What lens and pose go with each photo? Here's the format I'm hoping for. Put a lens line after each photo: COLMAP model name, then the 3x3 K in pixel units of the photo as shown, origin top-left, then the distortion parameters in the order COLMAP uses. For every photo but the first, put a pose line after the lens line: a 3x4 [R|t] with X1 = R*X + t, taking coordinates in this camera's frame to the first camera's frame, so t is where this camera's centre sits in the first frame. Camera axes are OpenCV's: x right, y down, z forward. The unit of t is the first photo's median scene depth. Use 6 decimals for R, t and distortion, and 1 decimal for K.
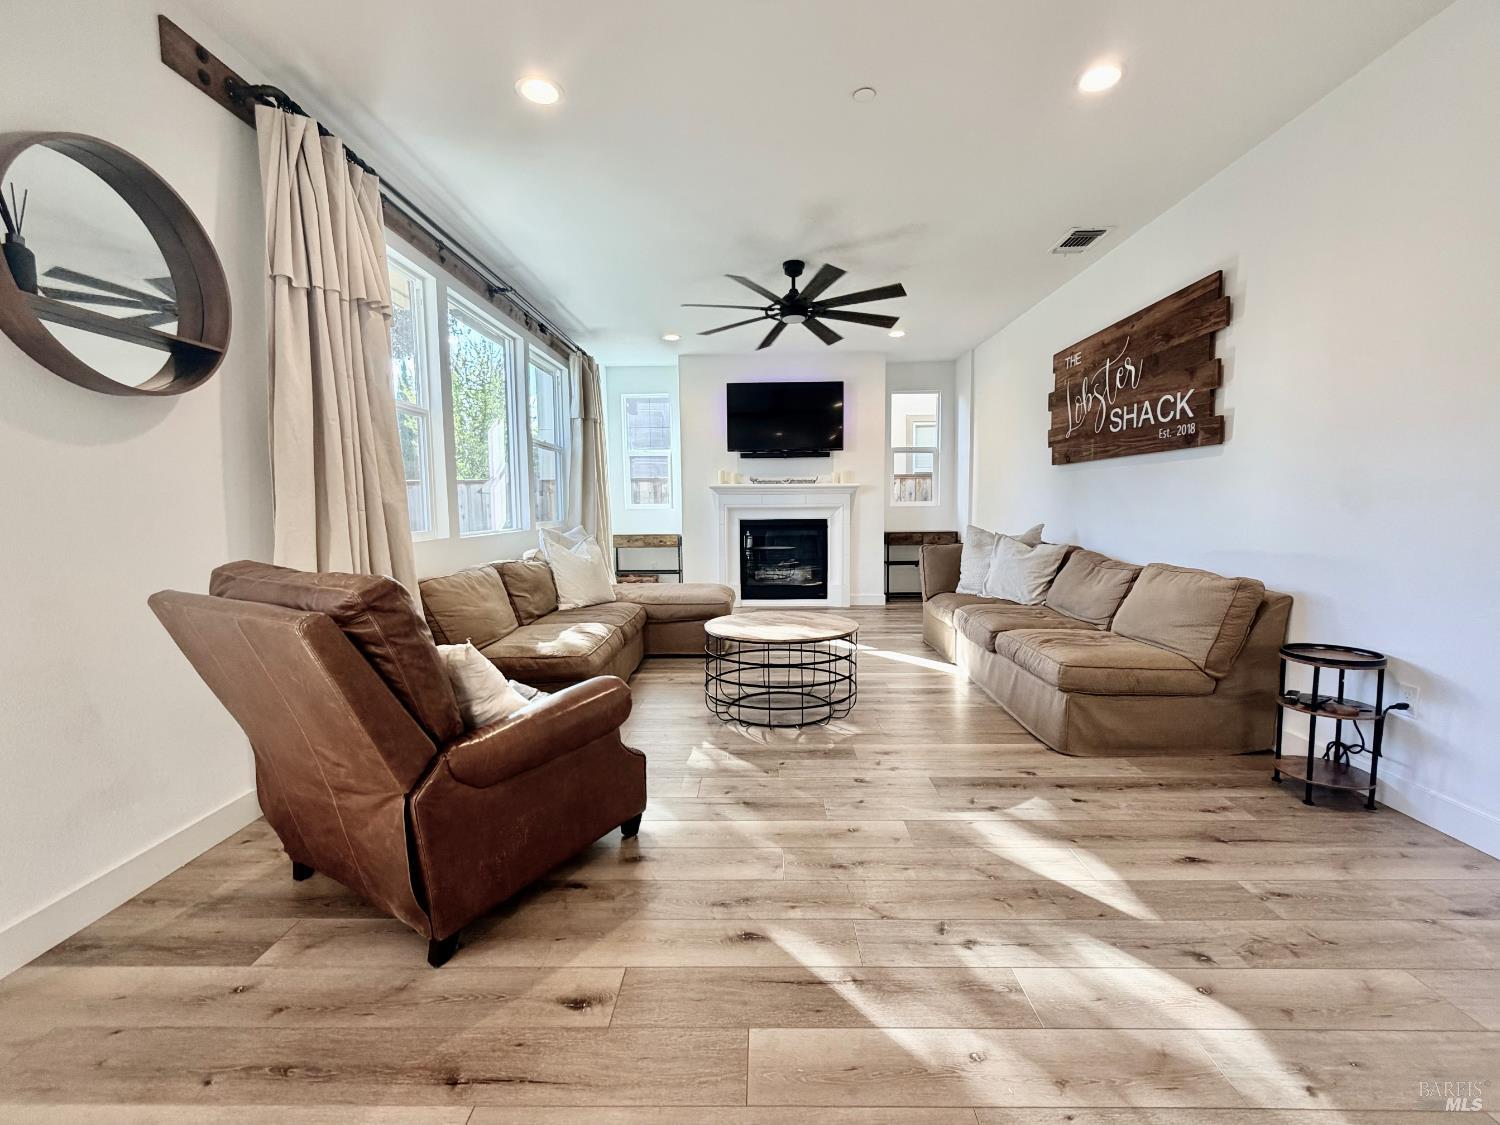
lens RADIAL K [[638.8, 0, 750.0], [0, 638.8, 562.5], [0, 0, 1]] dist [0.002273, -0.000889]
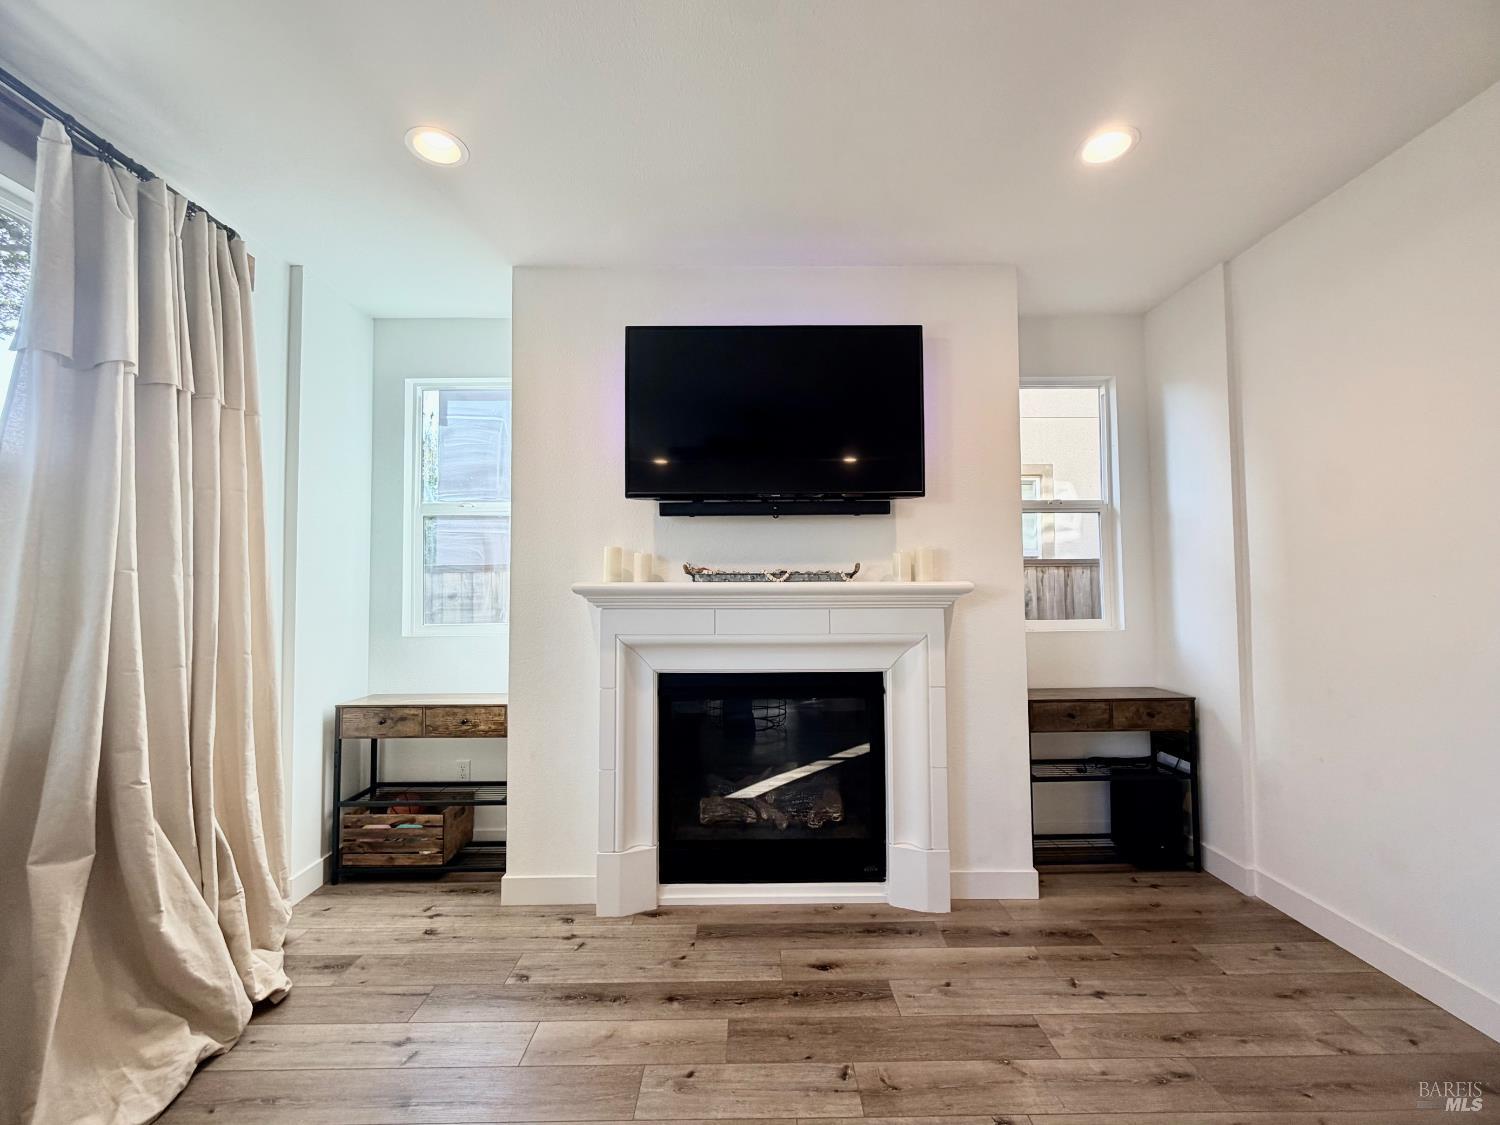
lens RADIAL K [[638.8, 0, 750.0], [0, 638.8, 562.5], [0, 0, 1]] dist [0.002273, -0.000889]
pose [[0.999961, 0.005500, 0.006944, 0.036817], [-0.004640, 0.992967, -0.118300, -0.088500], [-0.007545, 0.118263, 0.992954, 0.611820]]
